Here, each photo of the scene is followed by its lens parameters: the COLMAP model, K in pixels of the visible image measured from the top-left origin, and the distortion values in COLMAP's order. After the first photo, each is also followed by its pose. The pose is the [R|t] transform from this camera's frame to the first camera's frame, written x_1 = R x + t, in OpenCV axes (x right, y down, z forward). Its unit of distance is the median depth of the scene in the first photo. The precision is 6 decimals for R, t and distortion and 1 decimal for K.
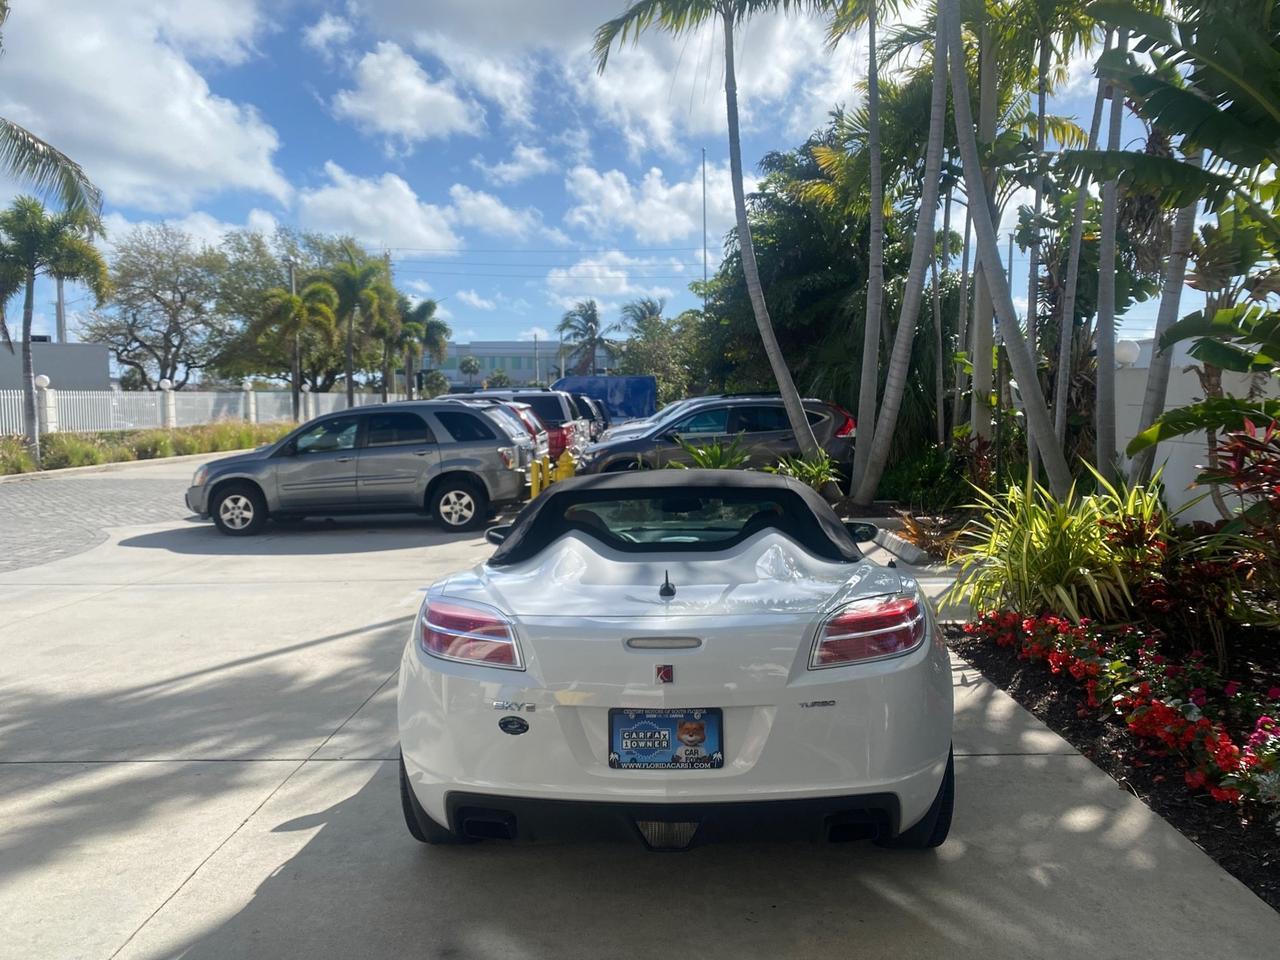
lens RADIAL K [[976.0, 0, 645.8], [0, 976.0, 474.9], [0, 0, 1]] dist [0.042876, -0.059542]
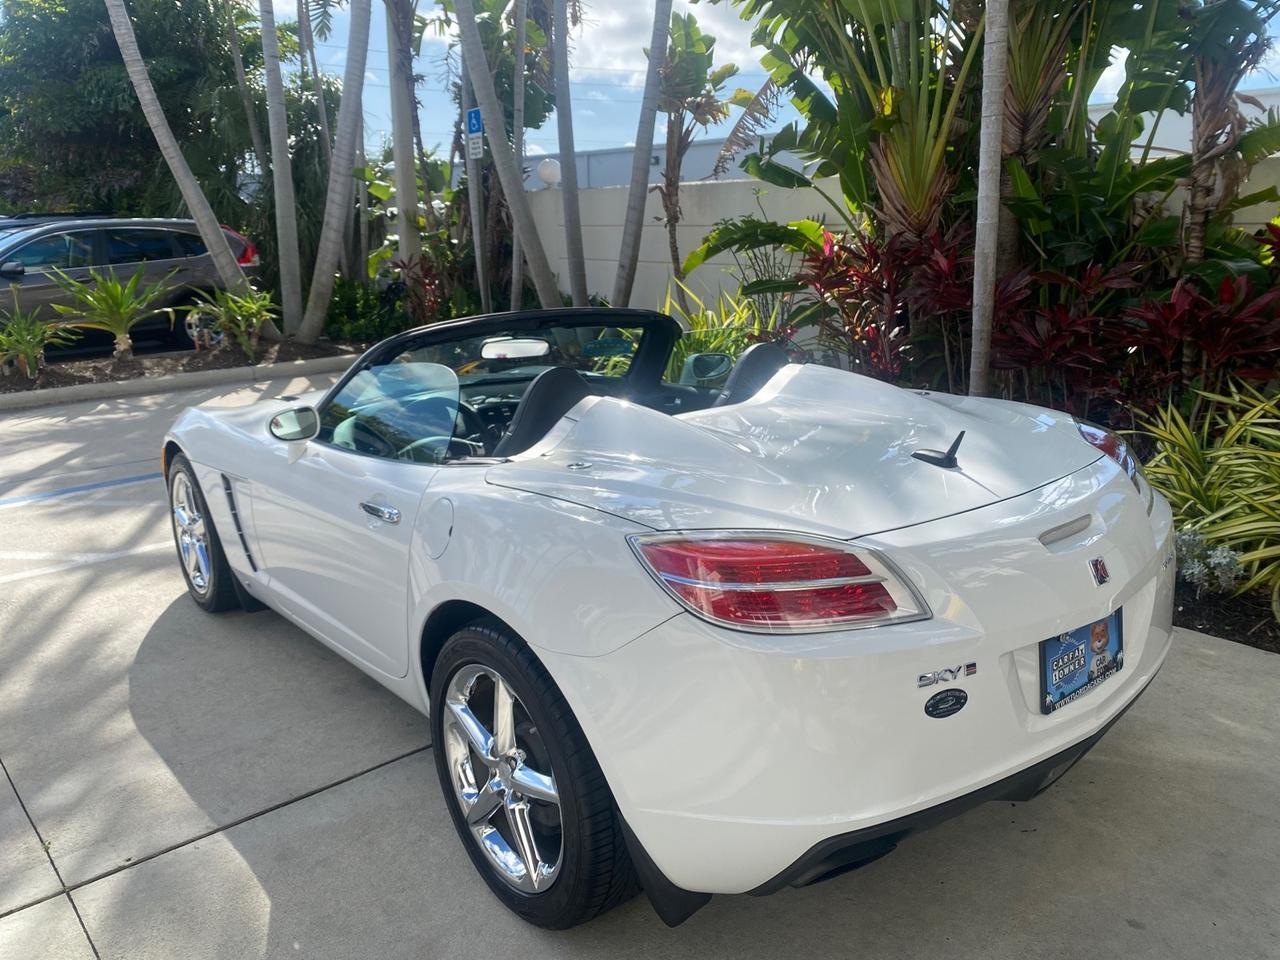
lens RADIAL K [[976.0, 0, 645.8], [0, 976.0, 474.9], [0, 0, 1]] dist [0.042876, -0.059542]
pose [[0.740396, -0.169094, 0.650554, -0.661047], [0.056847, 0.980125, 0.190060, -0.019293], [-0.669763, -0.103738, 0.735293, 0.676774]]
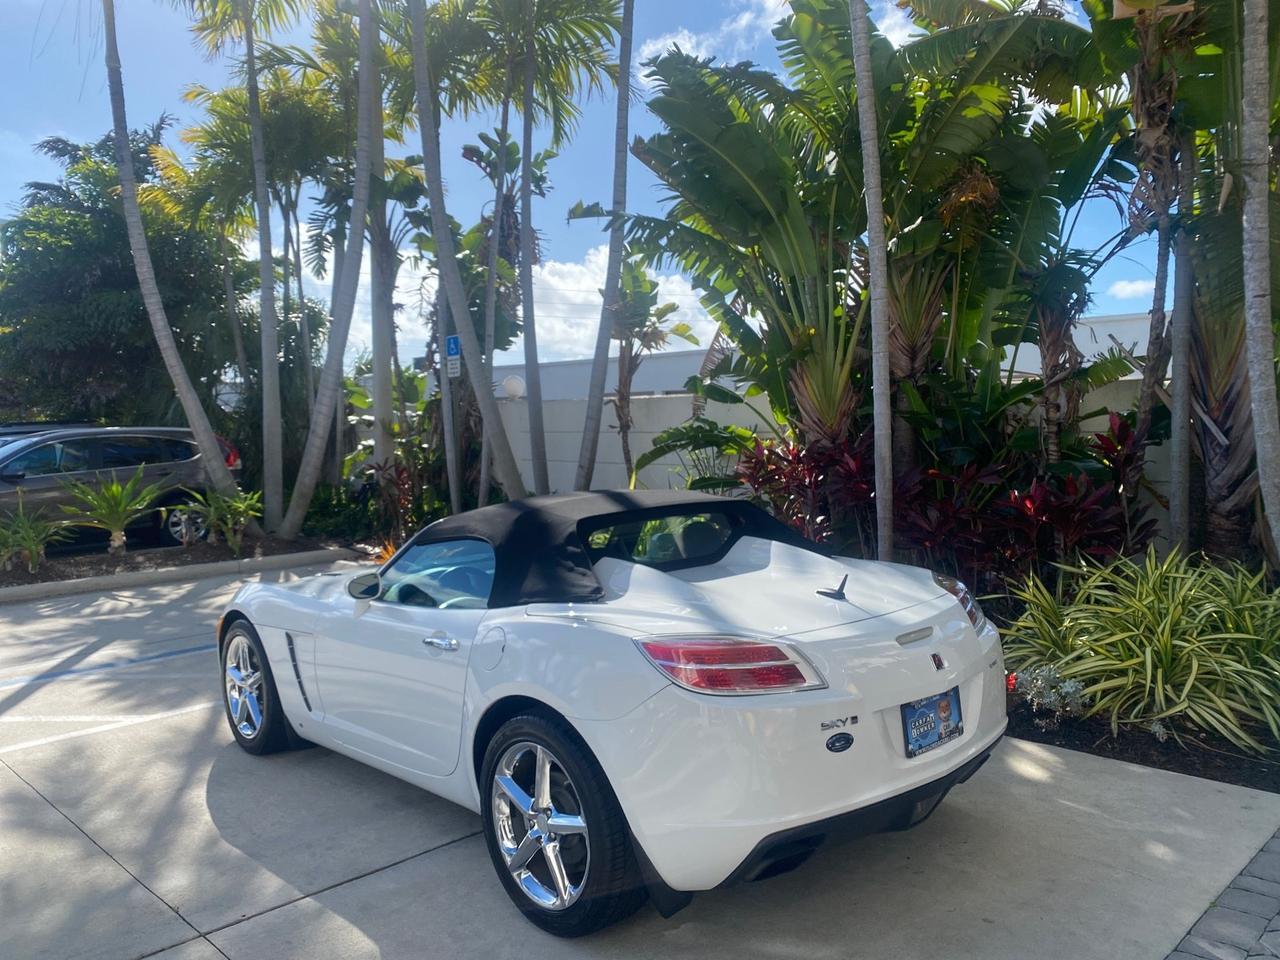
lens RADIAL K [[976.0, 0, 645.8], [0, 976.0, 474.9], [0, 0, 1]] dist [0.042876, -0.059542]
pose [[0.698629, -0.039999, 0.714365, -0.961361], [0.063099, 0.997990, -0.005830, -0.019583], [-0.712696, 0.049149, 0.699749, 0.433140]]
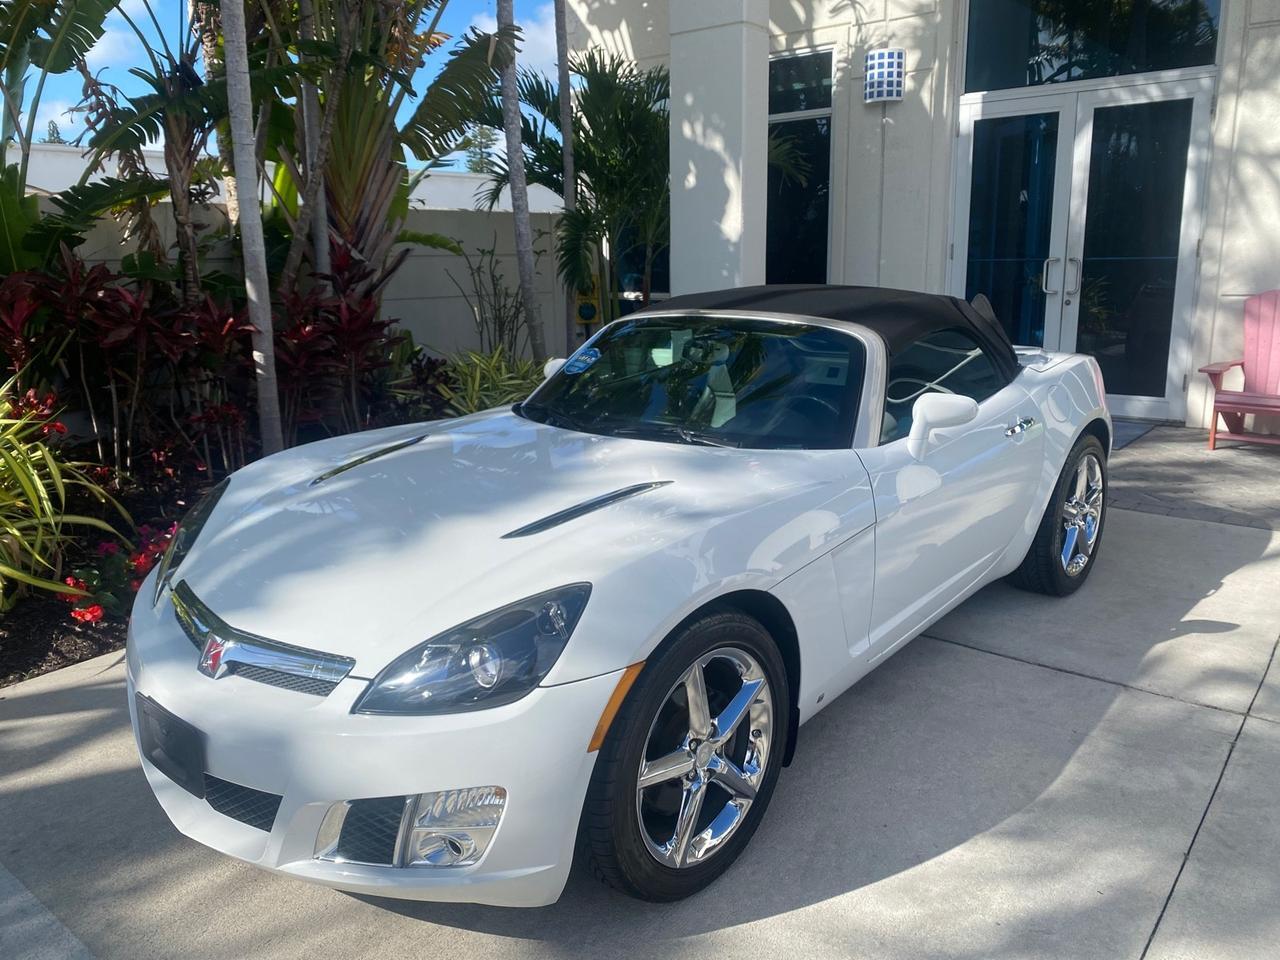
lens RADIAL K [[975.8, 0, 639.9], [0, 975.8, 465.1], [0, 0, 1]] dist [0.003611, -0.004162]
pose [[-0.797662, -0.103539, 0.594150, -0.598621], [0.066549, 0.964027, 0.257339, -0.125978], [-0.599421, 0.244810, -0.762077, 2.763594]]
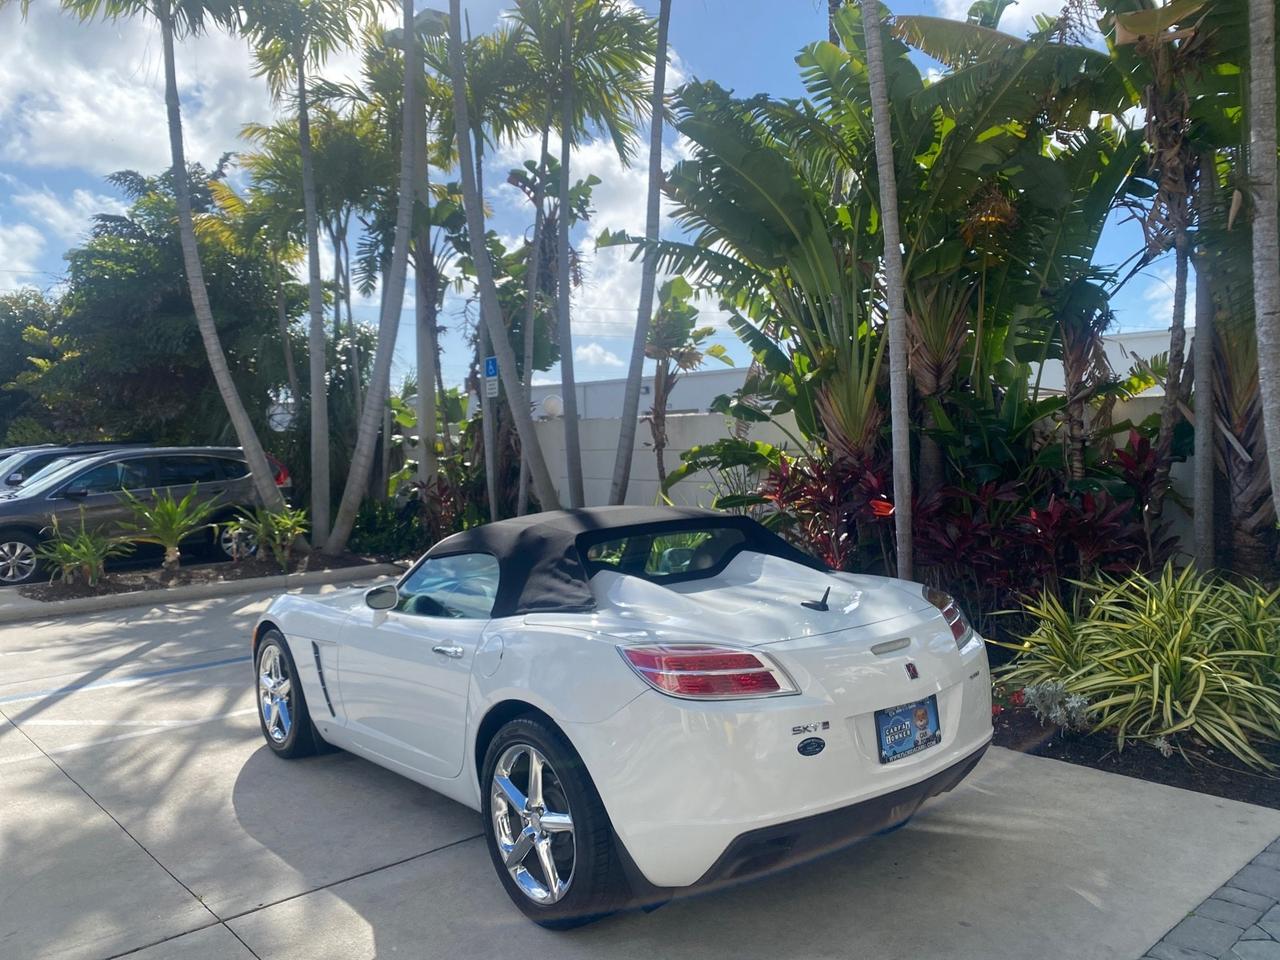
lens RADIAL K [[976.0, 0, 645.8], [0, 976.0, 474.9], [0, 0, 1]] dist [0.042876, -0.059542]
pose [[0.735592, -0.028077, 0.676843, -0.951284], [0.063206, 0.997627, -0.027307, -0.013122], [-0.674470, 0.062867, 0.735621, 0.337043]]
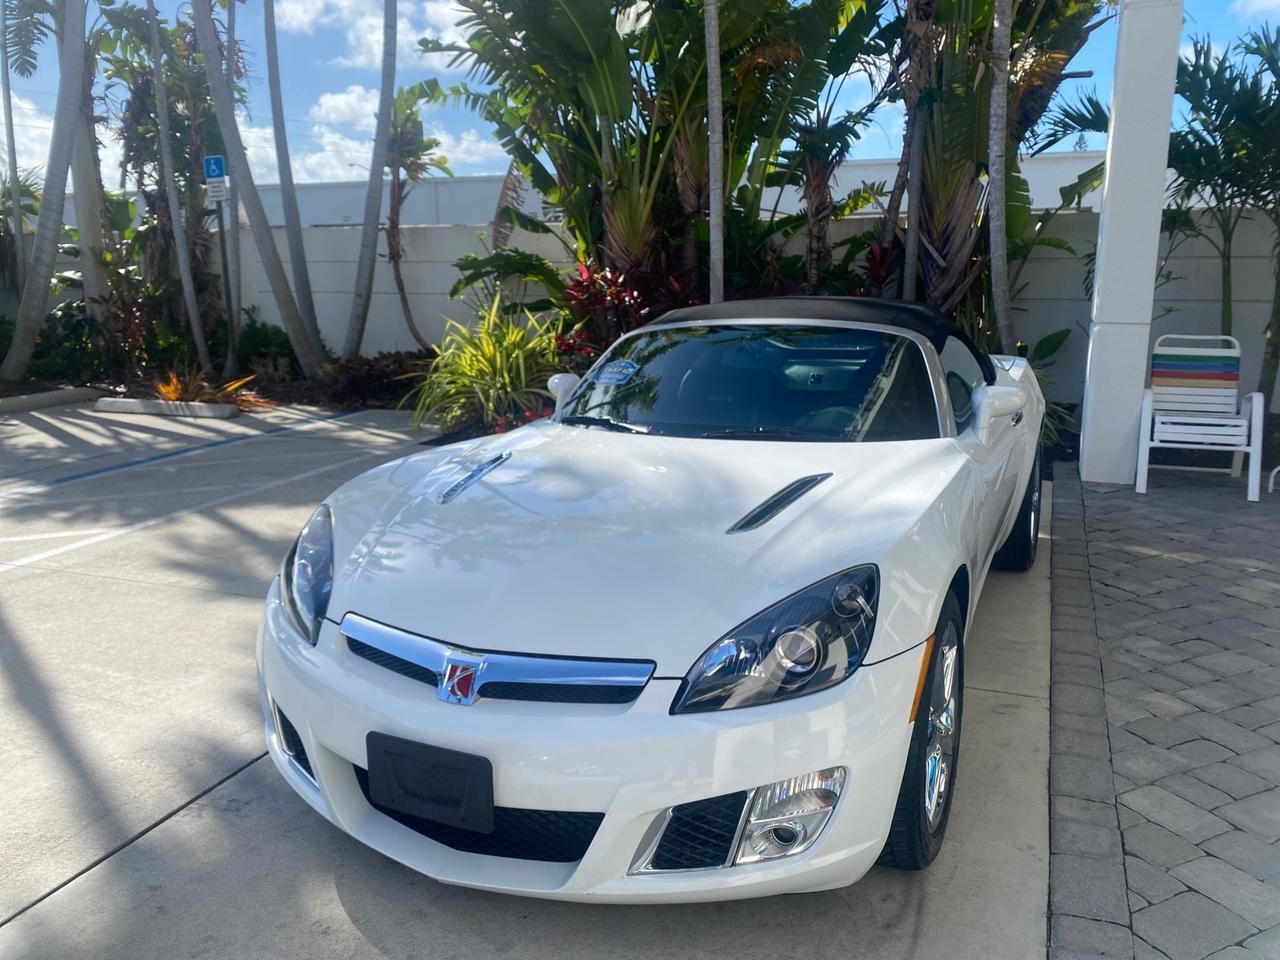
lens RADIAL K [[976.0, 0, 645.8], [0, 976.0, 474.9], [0, 0, 1]] dist [0.042876, -0.059542]
pose [[0.359290, -0.192141, 0.913232, -1.748045], [0.076441, 0.981346, 0.176397, 0.010323], [-0.930090, 0.006431, 0.367275, 0.804659]]
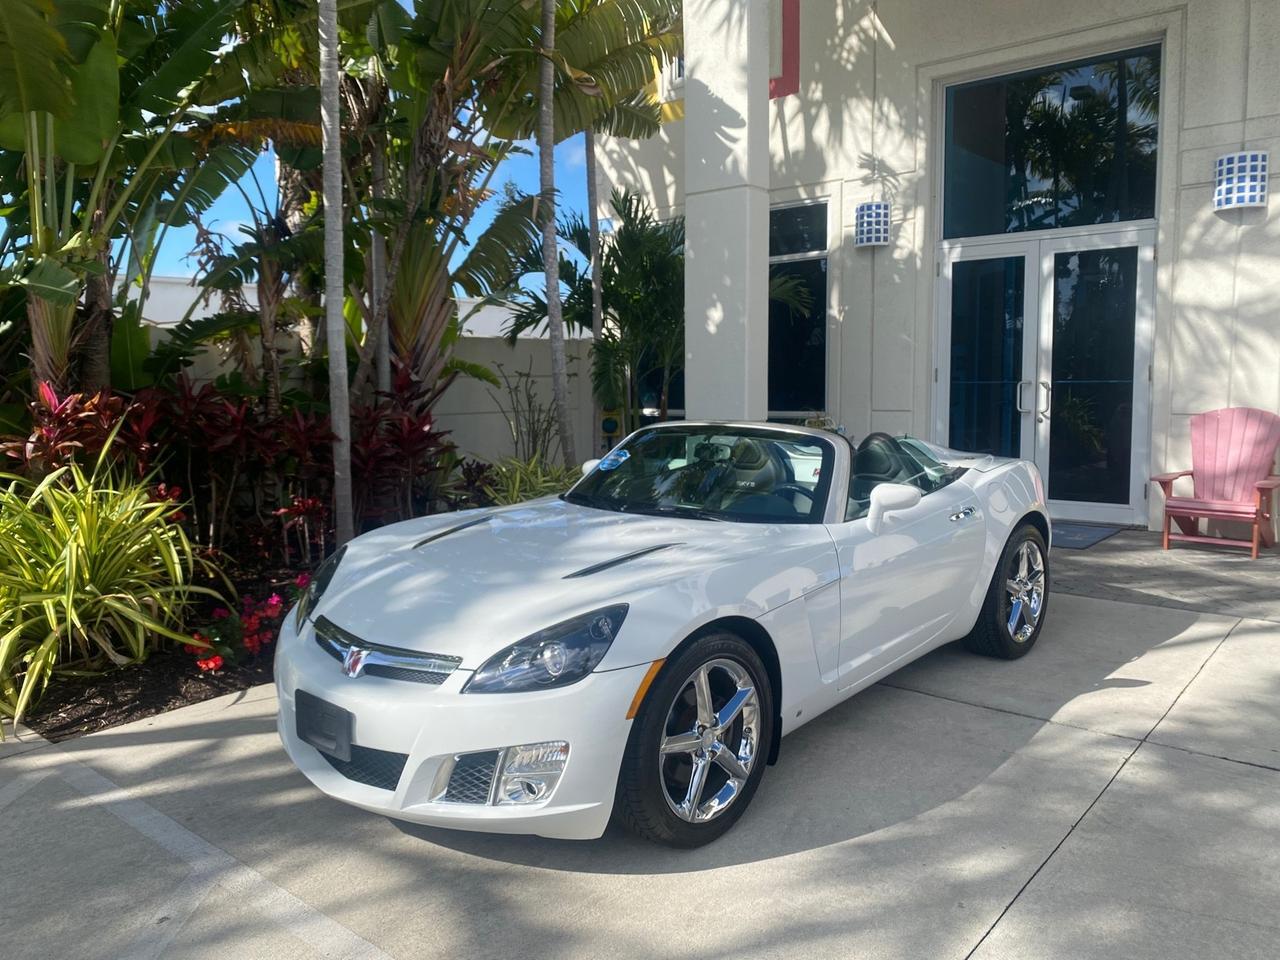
lens RADIAL K [[976.9, 0, 641.8], [0, 976.9, 464.8], [0, 0, 1]] dist [0.003117, -0.004837]
pose [[-0.788764, -0.035927, 0.613646, -0.794455], [0.062753, 0.988368, 0.138528, -0.148041], [-0.611485, 0.147774, -0.777335, 3.035639]]
